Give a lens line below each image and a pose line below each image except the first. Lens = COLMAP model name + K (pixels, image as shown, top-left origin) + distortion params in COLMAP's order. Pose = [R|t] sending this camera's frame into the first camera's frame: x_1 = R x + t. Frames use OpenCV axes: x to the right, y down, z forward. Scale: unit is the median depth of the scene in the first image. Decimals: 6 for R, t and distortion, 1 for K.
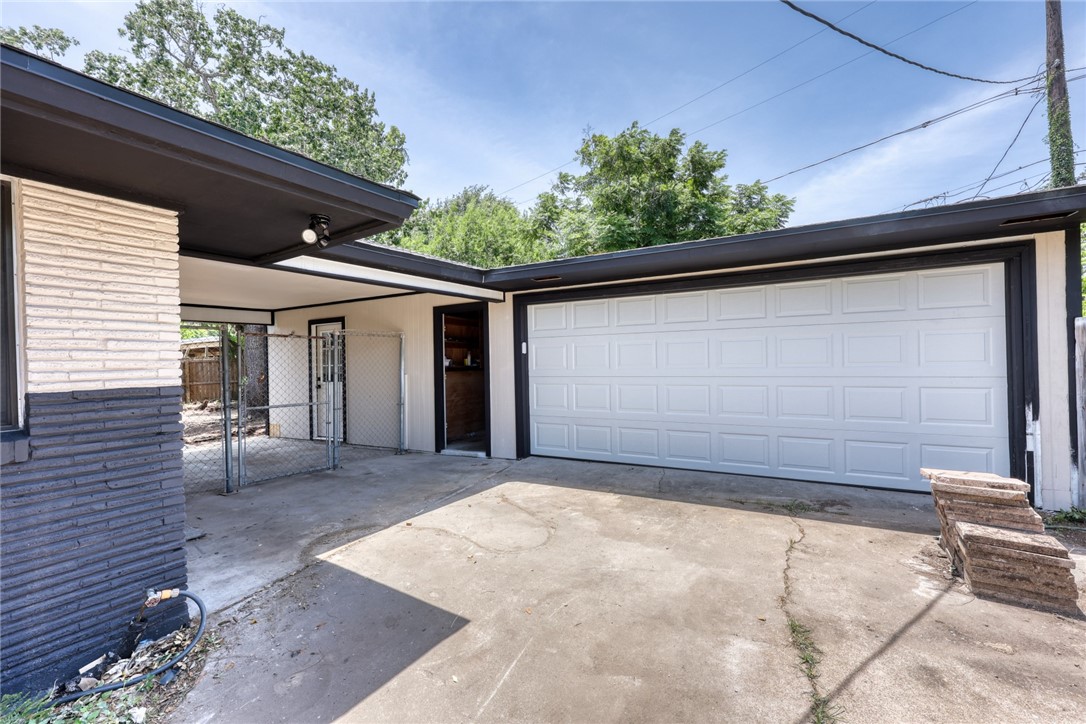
lens RADIAL K [[441.1, 0, 543.0], [0, 441.1, 362.0], [0, 0, 1]] dist [0.000427, 0.000125]
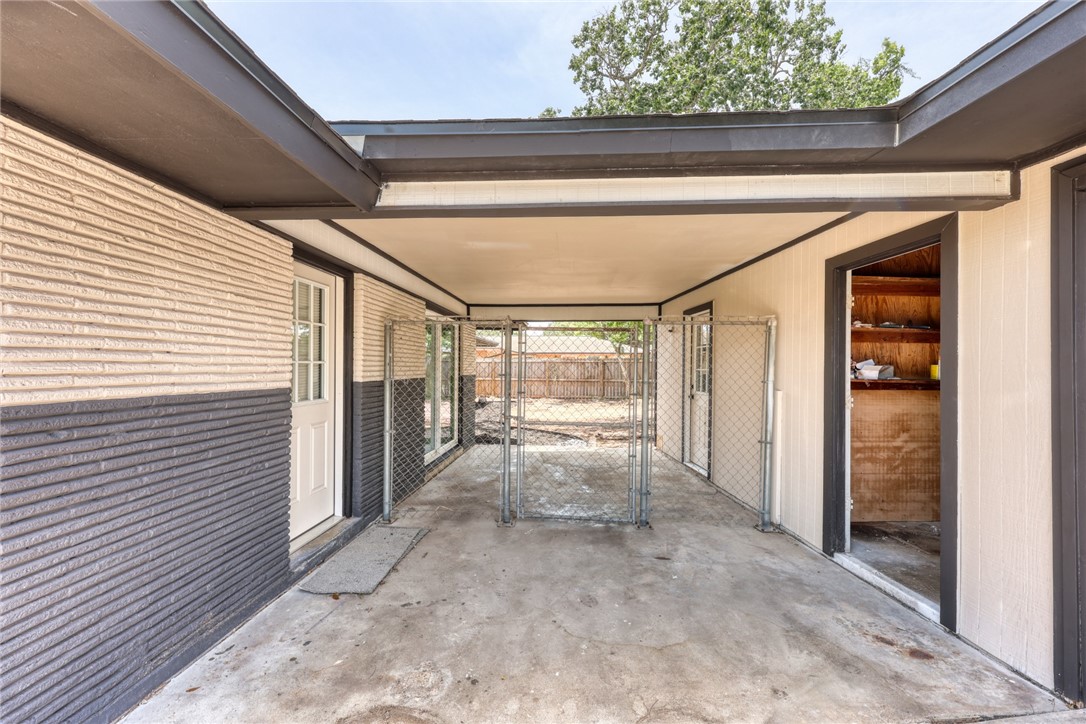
lens RADIAL K [[441.1, 0, 543.0], [0, 441.1, 362.0], [0, 0, 1]] dist [0.000427, 0.000125]
pose [[0.516682, 0.016158, -0.856025, 0.014681], [-0.018690, 0.999797, 0.007591, -0.007315], [0.855973, 0.012076, 0.516879, 0.471351]]
